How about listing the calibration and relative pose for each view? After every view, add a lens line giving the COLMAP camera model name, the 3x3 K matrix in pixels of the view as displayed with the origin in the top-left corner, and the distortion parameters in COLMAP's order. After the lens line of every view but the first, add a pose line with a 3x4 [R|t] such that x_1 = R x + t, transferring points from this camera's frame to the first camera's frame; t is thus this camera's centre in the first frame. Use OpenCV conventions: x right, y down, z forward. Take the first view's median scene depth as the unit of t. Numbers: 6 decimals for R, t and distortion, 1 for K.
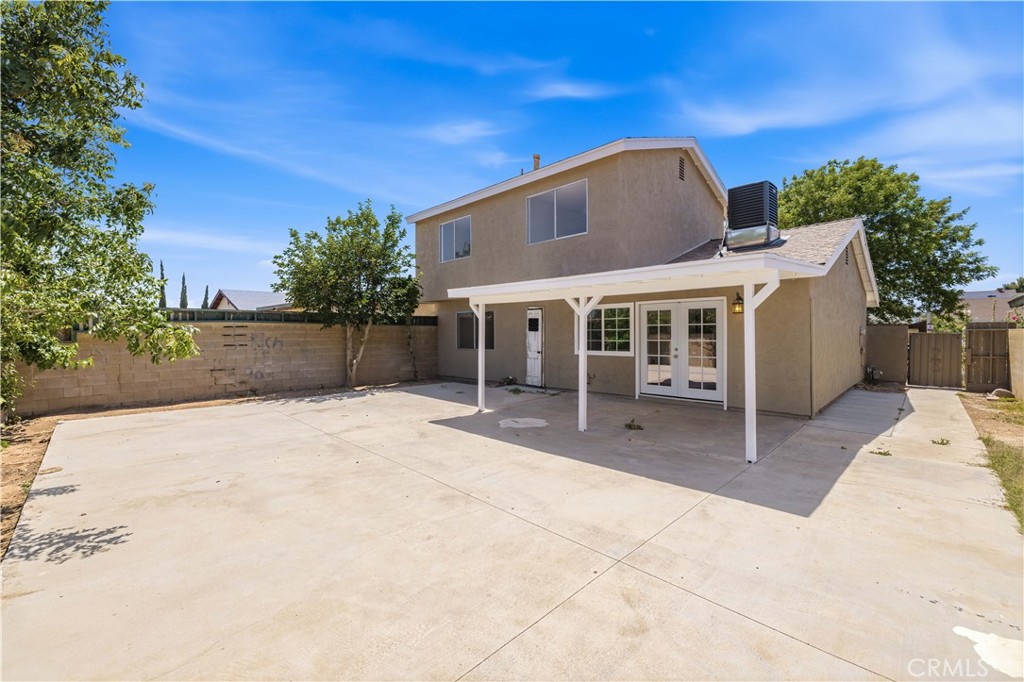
lens RADIAL K [[403.1, 0, 515.6], [0, 403.1, 335.5], [0, 0, 1]] dist [-0.000195, 0.000554]
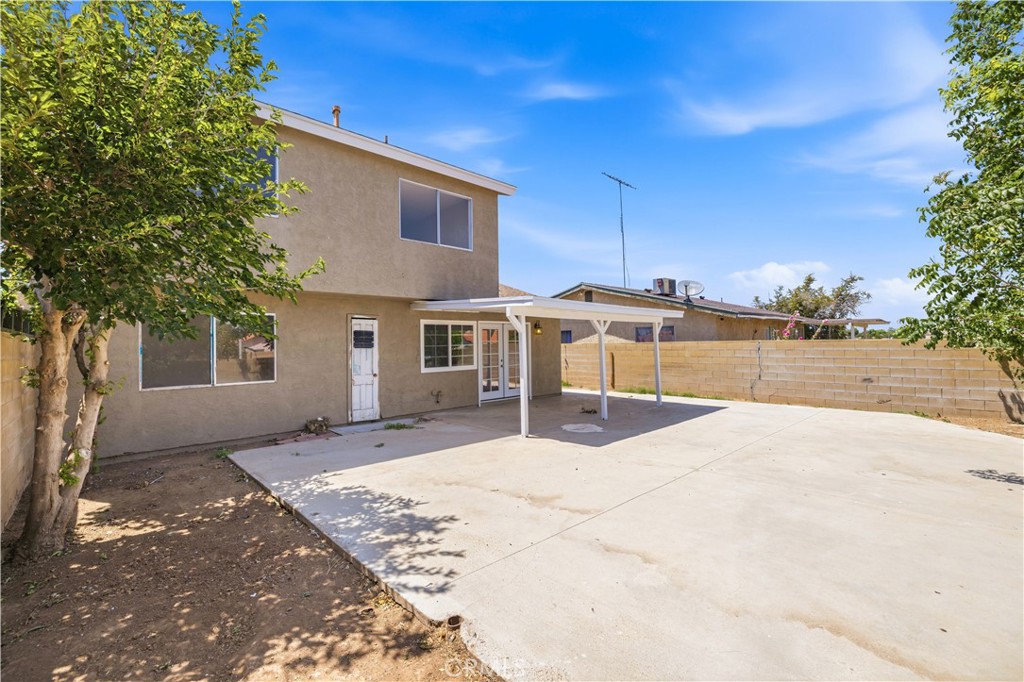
lens RADIAL K [[403.1, 0, 515.6], [0, 403.1, 335.5], [0, 0, 1]] dist [-0.000195, 0.000554]
pose [[0.091104, 0.023828, 0.995556, -0.766654], [0.022067, 0.999420, -0.025940, -0.009252], [-0.995597, 0.024332, 0.090525, 0.740706]]
